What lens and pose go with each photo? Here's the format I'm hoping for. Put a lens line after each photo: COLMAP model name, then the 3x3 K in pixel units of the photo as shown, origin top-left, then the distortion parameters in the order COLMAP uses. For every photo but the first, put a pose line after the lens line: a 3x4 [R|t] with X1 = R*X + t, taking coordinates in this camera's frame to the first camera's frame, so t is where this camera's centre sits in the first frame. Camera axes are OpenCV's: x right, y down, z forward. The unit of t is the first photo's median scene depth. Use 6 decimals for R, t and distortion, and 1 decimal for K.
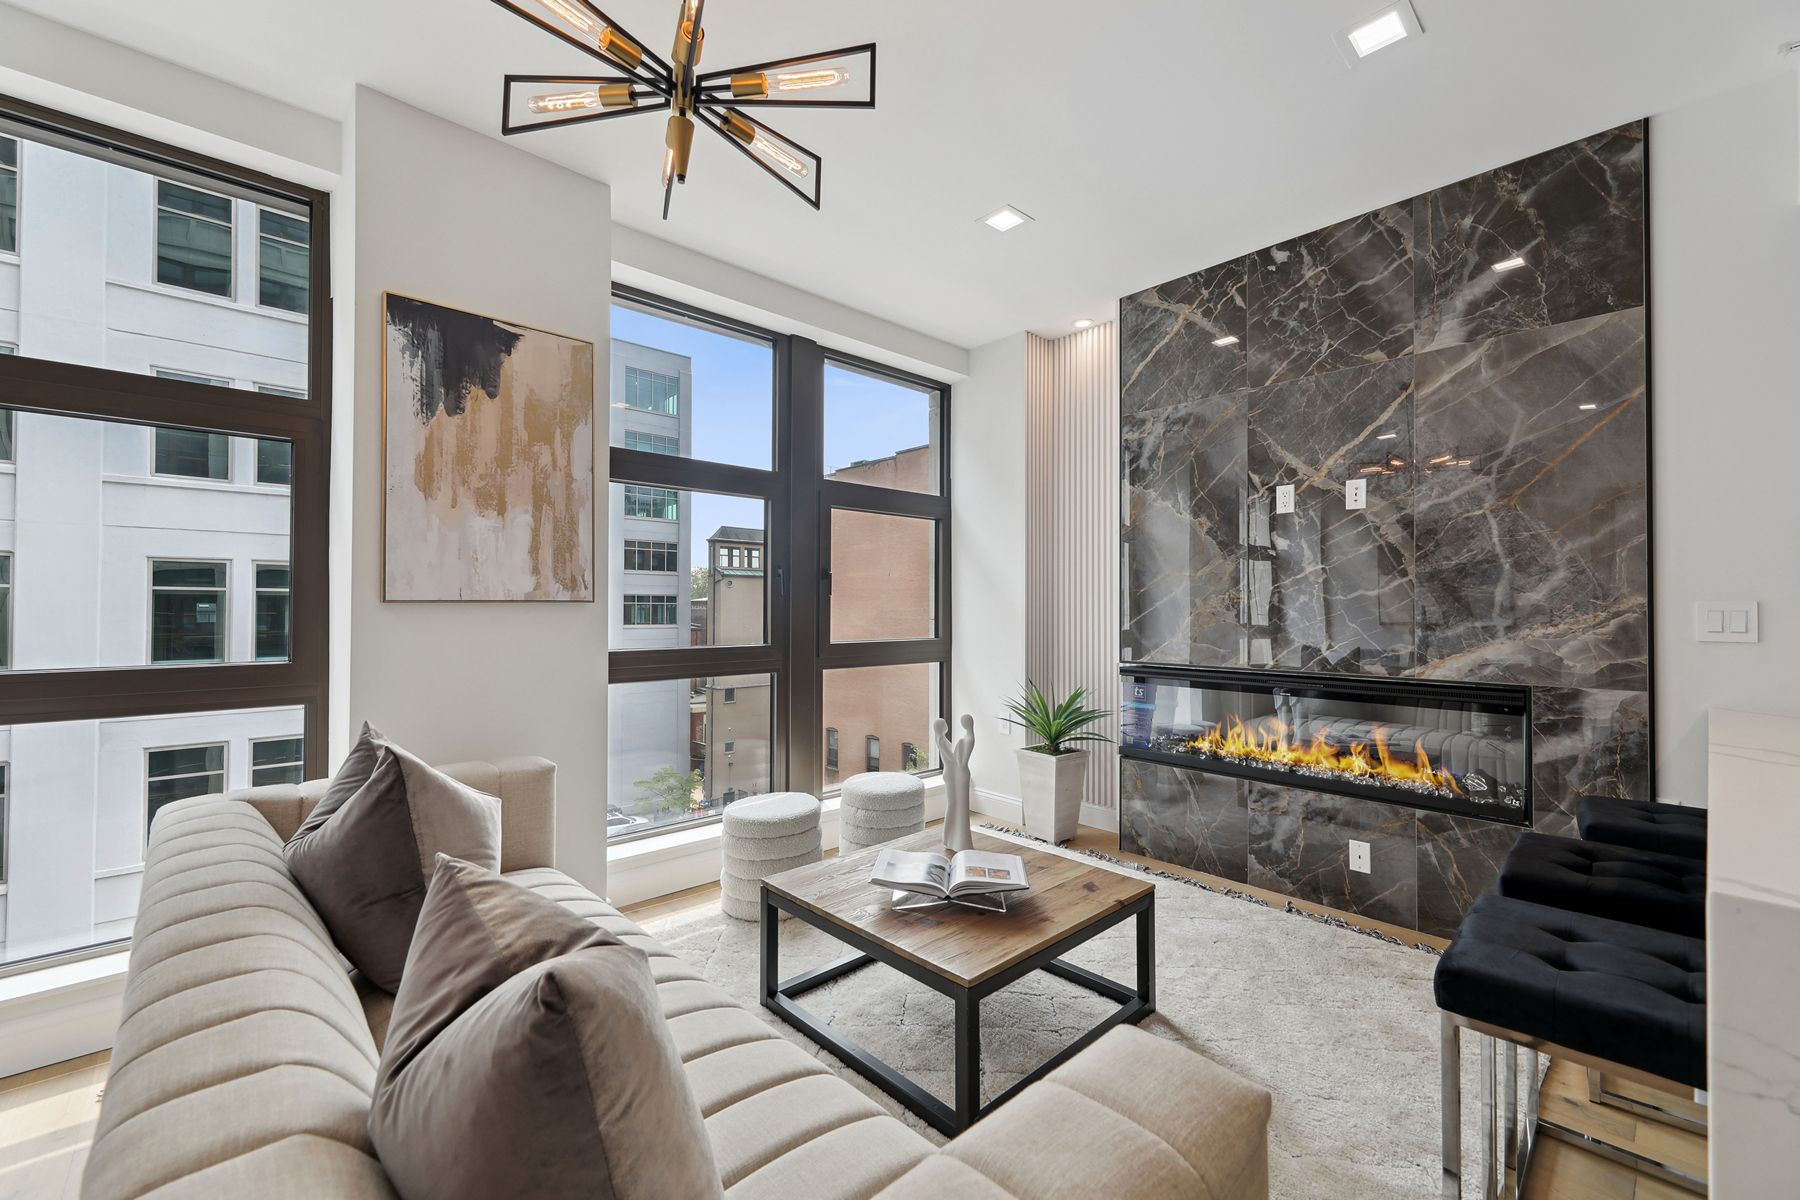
lens RADIAL K [[738.4, 0, 901.9], [0, 738.4, 599.7], [0, 0, 1]] dist [0.010833, -0.003430]
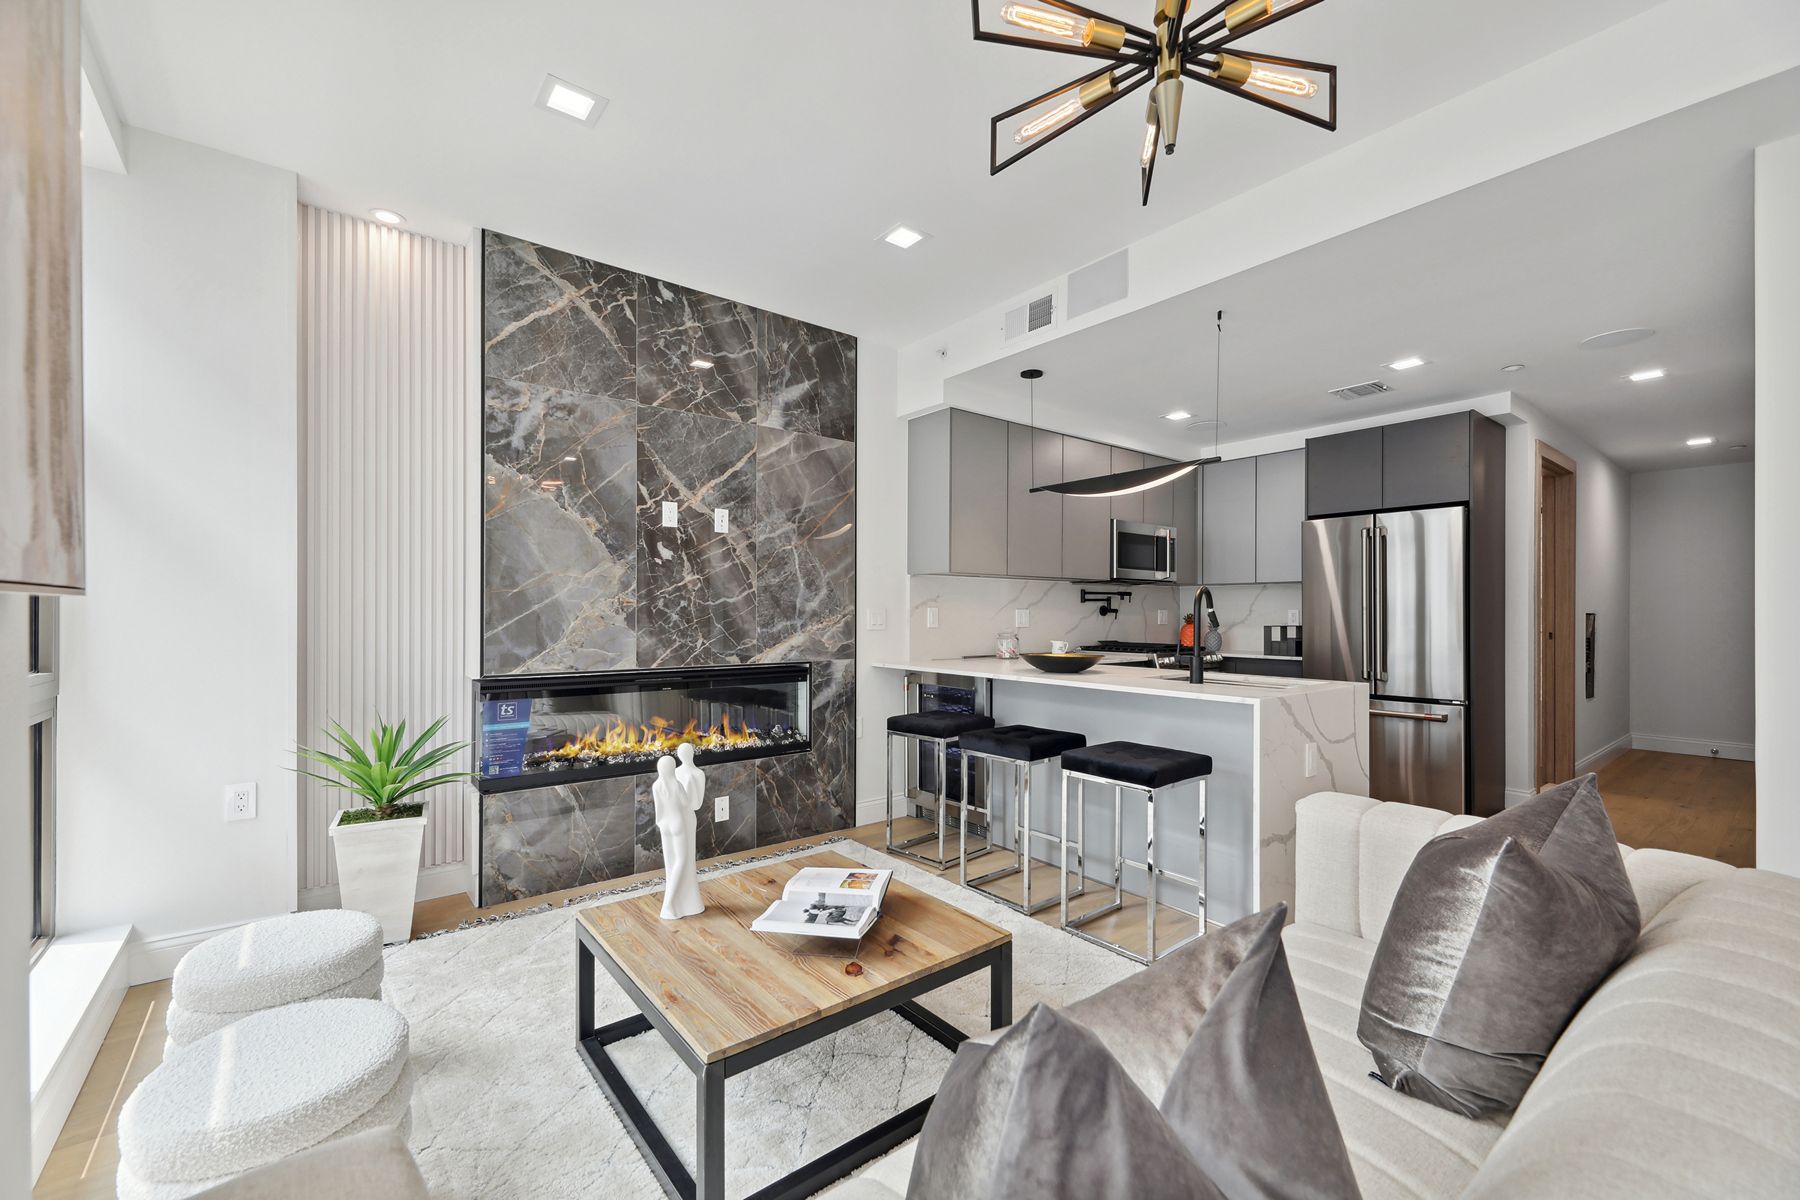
lens RADIAL K [[731.2, 0, 895.8], [0, 731.2, 611.4], [0, 0, 1]] dist [0.010338, -0.002532]
pose [[0.079517, 0.000323, 0.996833, -0.622371], [-0.014877, 0.999889, 0.000863, 0.005224], [-0.996723, -0.014898, 0.079513, 0.636053]]
